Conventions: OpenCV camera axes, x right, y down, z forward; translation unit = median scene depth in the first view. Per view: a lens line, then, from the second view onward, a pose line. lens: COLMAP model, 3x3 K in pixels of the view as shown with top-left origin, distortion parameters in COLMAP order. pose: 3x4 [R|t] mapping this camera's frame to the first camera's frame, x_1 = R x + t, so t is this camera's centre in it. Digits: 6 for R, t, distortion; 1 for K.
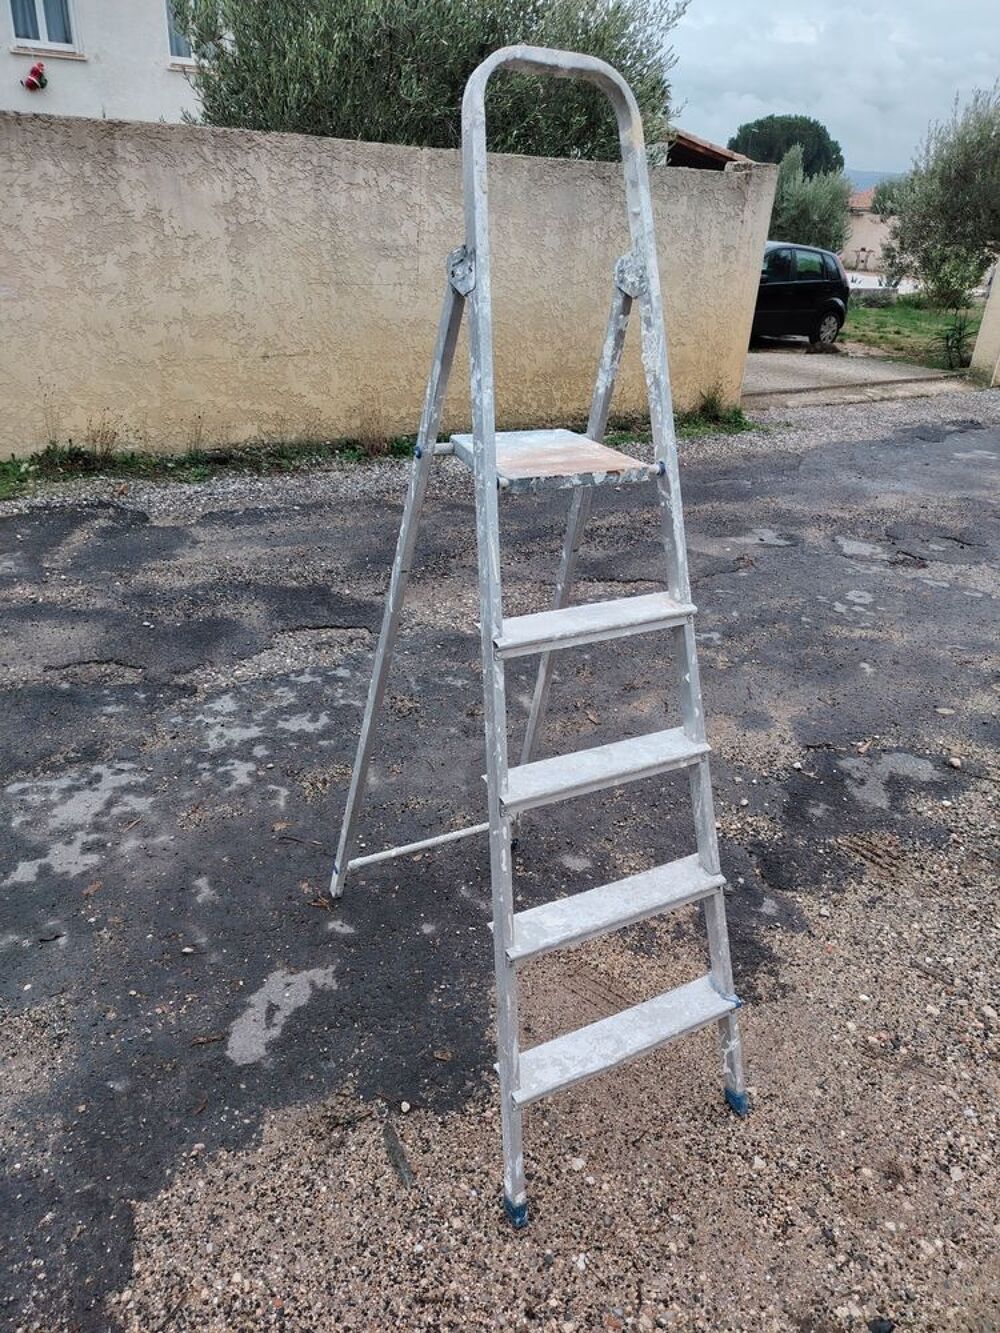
lens RADIAL K [[922.7, 0, 504.1], [0, 922.7, 672.2], [0, 0, 1]] dist [0.043571, -0.041371]
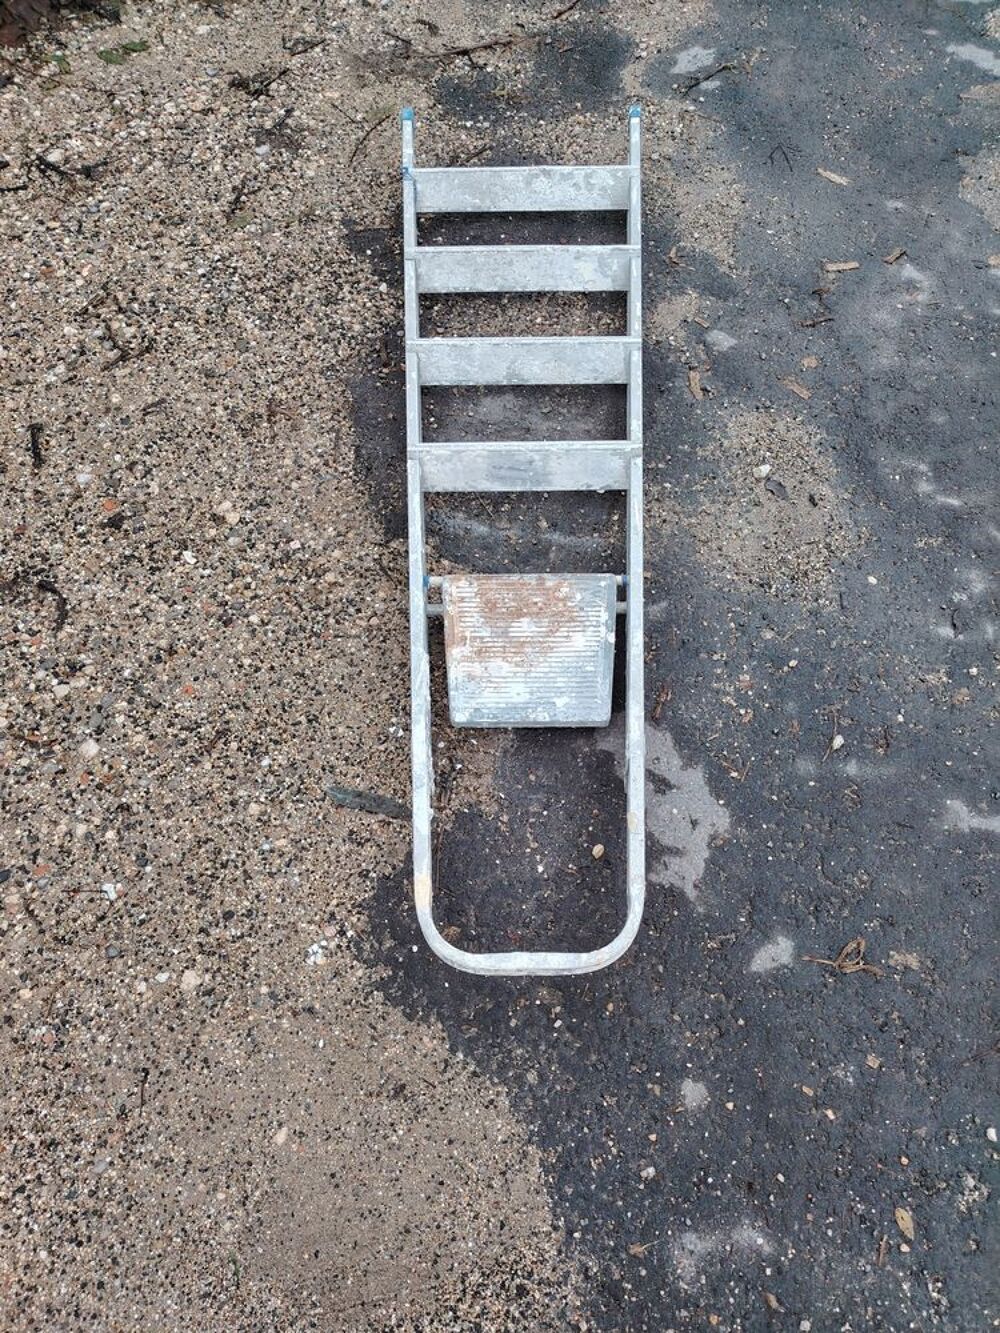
lens RADIAL K [[927.8, 0, 518.0], [0, 927.8, 675.3], [0, 0, 1]] dist [0.040445, -0.034197]
pose [[-0.647486, 0.631716, -0.426259, 0.055678], [-0.372492, 0.225625, 0.900191, -0.207961], [0.664839, 0.741639, 0.089220, 0.697206]]
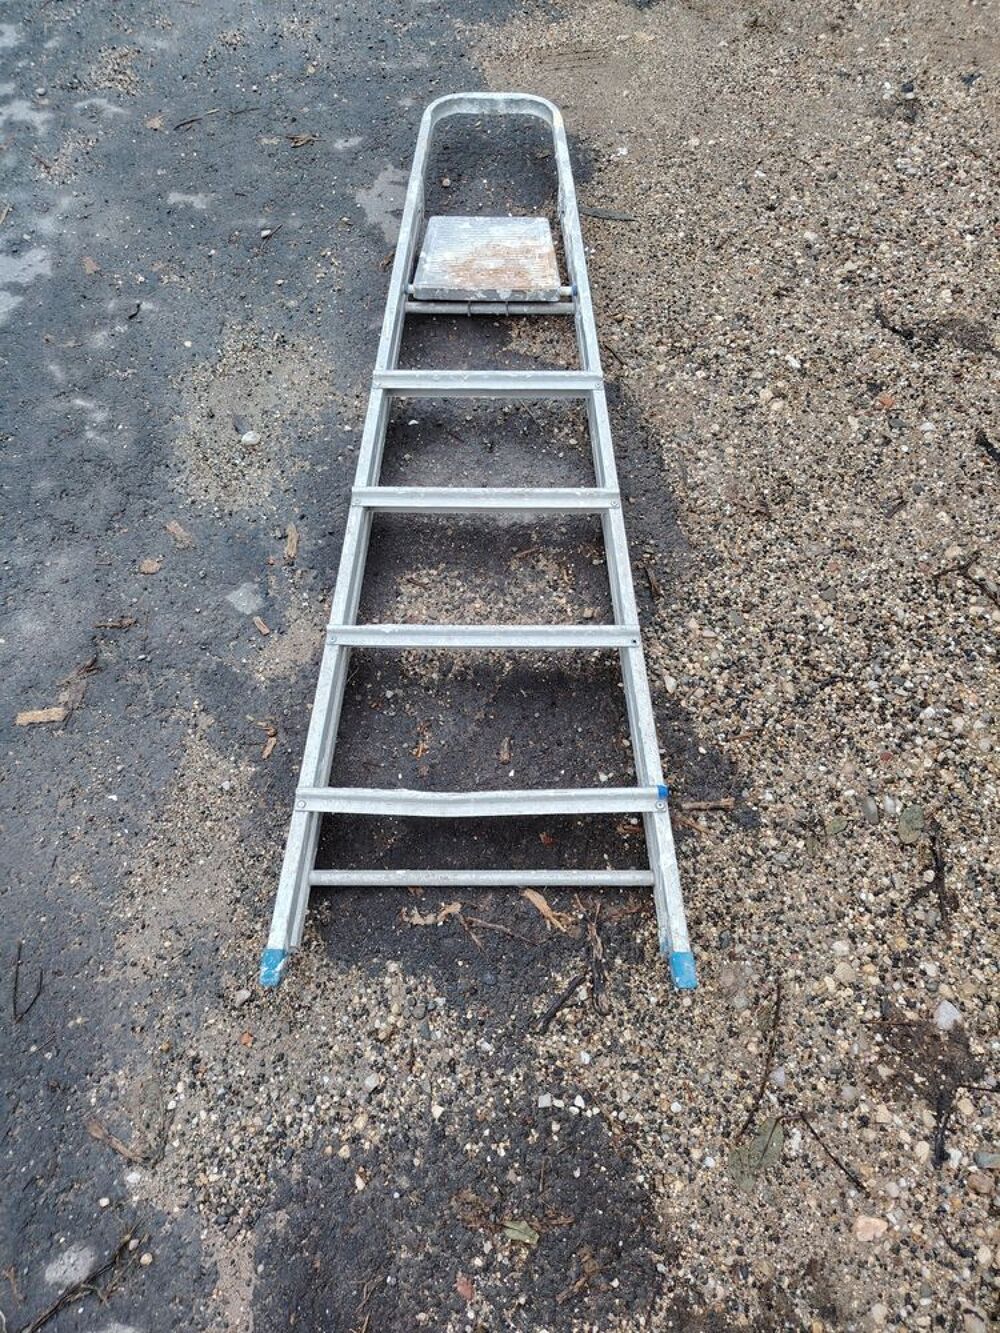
lens RADIAL K [[923.0, 0, 499.5], [0, 923.0, 669.9], [0, 0, 1]] dist [0.042523, -0.040111]
pose [[0.655072, -0.689714, 0.308505, -0.709867], [0.376037, 0.651756, 0.658643, 0.057907], [-0.655345, -0.315449, 0.686305, 0.081344]]
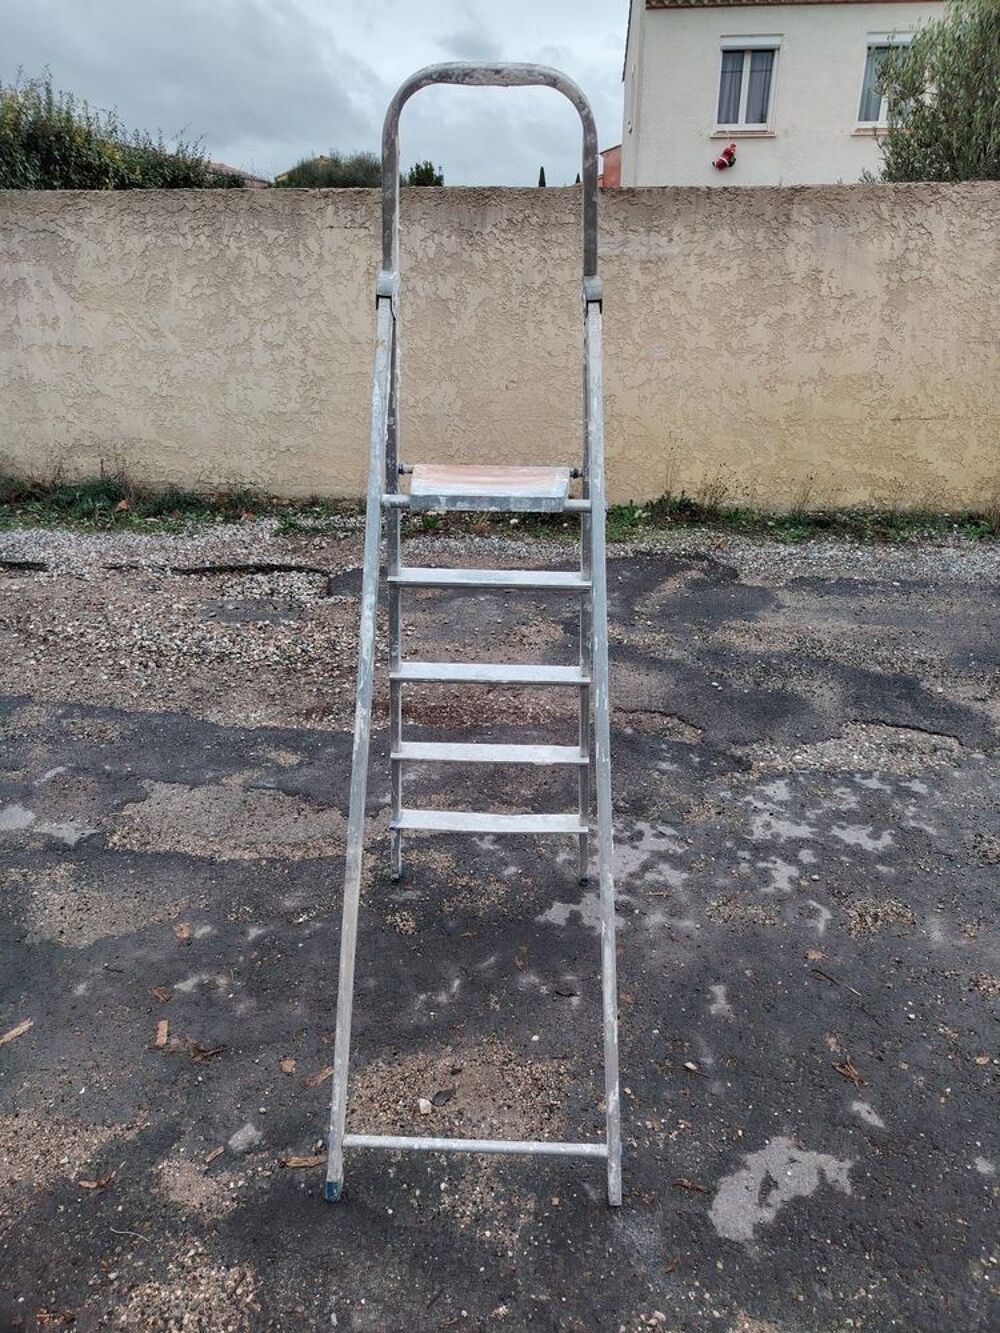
lens RADIAL K [[922.7, 0, 504.1], [0, 922.7, 672.2], [0, 0, 1]] dist [0.043571, -0.041371]
pose [[0.818569, 0.191491, -0.541549, -0.065606], [-0.220239, 0.975372, 0.011992, -0.043706], [0.530508, 0.109454, 0.840583, 0.089649]]
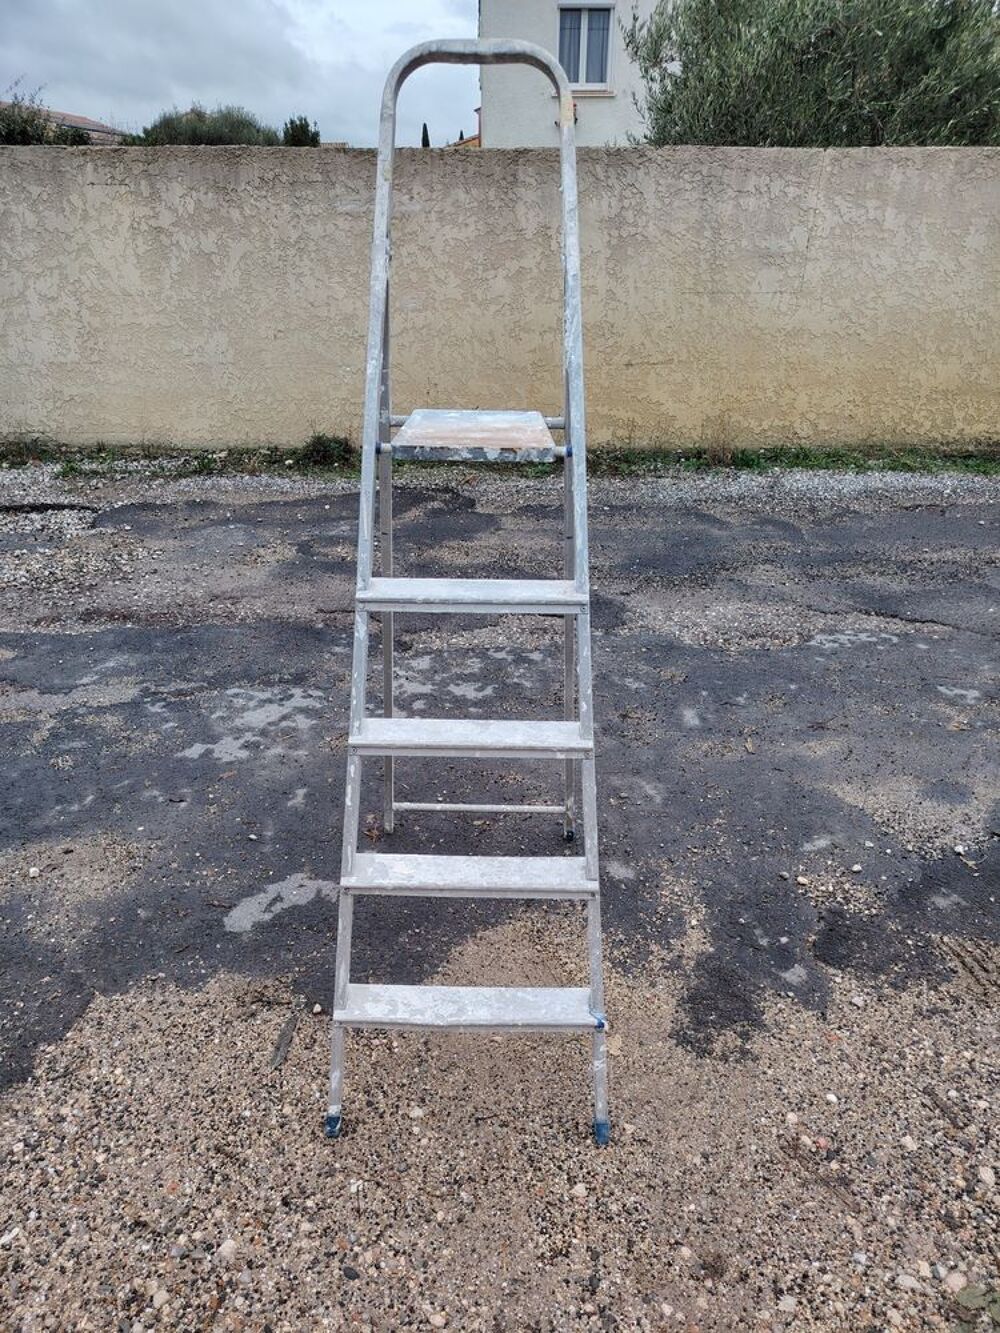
lens RADIAL K [[919.9, 0, 487.0], [0, 919.9, 685.2], [0, 0, 1]] dist [0.039363, -0.037363]
pose [[0.865230, 0.184495, -0.466196, 0.407764], [-0.186612, 0.981531, 0.042097, -0.000368], [0.465353, 0.050574, 0.883679, 0.071867]]
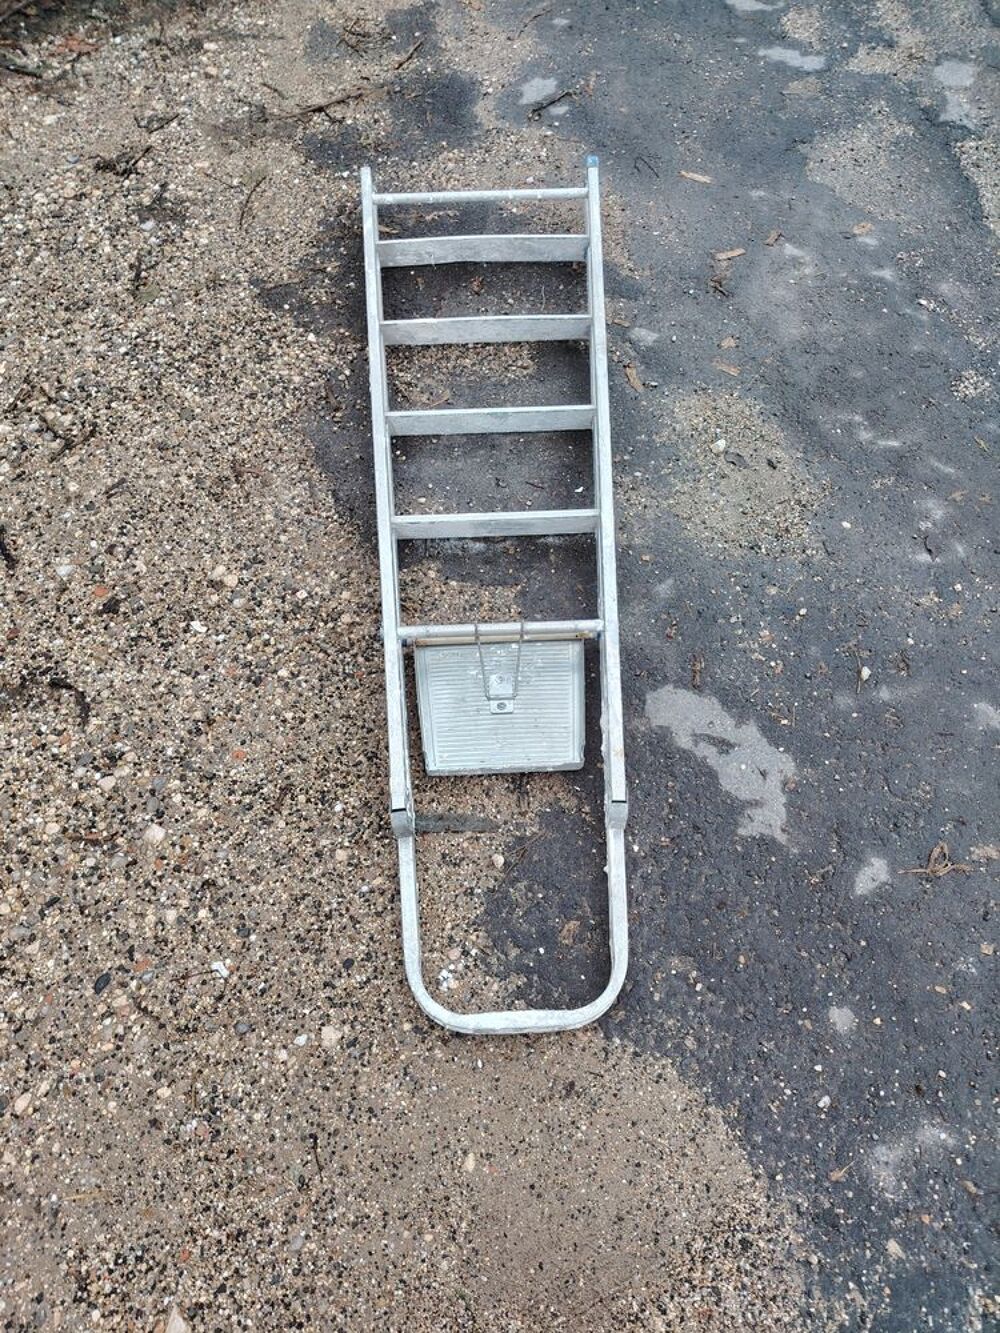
lens RADIAL K [[922.7, 0, 504.1], [0, 922.7, 672.2], [0, 0, 1]] dist [0.043571, -0.041371]
pose [[-0.447289, 0.724508, -0.524424, 0.143135], [-0.425746, 0.343179, 0.837238, -0.164260], [0.786557, 0.597759, 0.154956, 0.621969]]
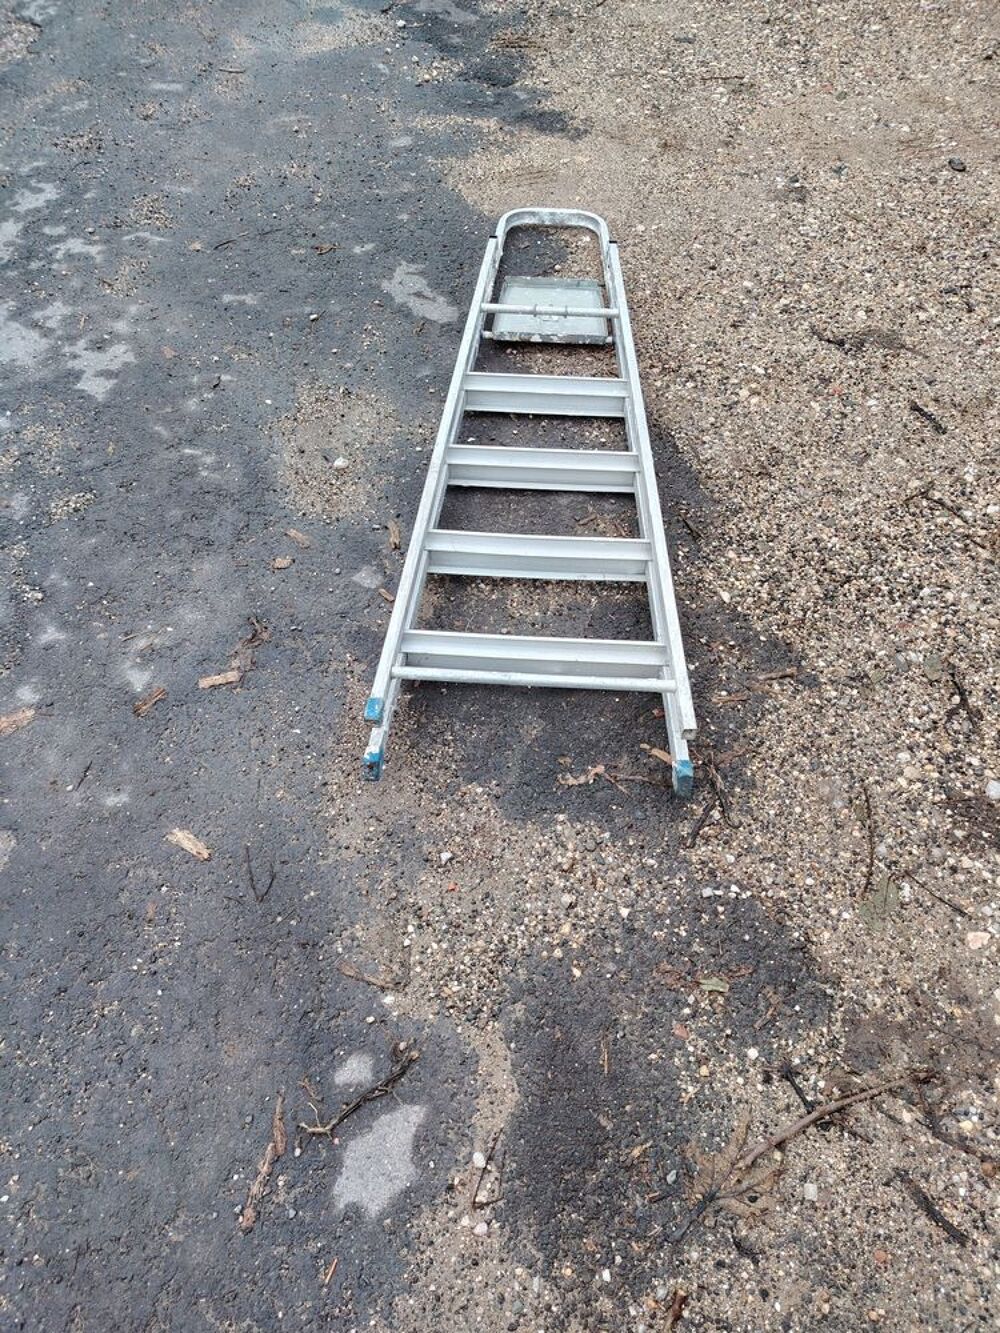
lens RADIAL K [[937.5, 0, 514.6], [0, 937.5, 669.5], [0, 0, 1]] dist [0.091103, -0.138472]
pose [[0.524937, -0.706437, 0.474751, -0.964136], [0.400144, 0.697128, 0.594893, 0.016220], [-0.751217, -0.122313, 0.648624, 0.040616]]
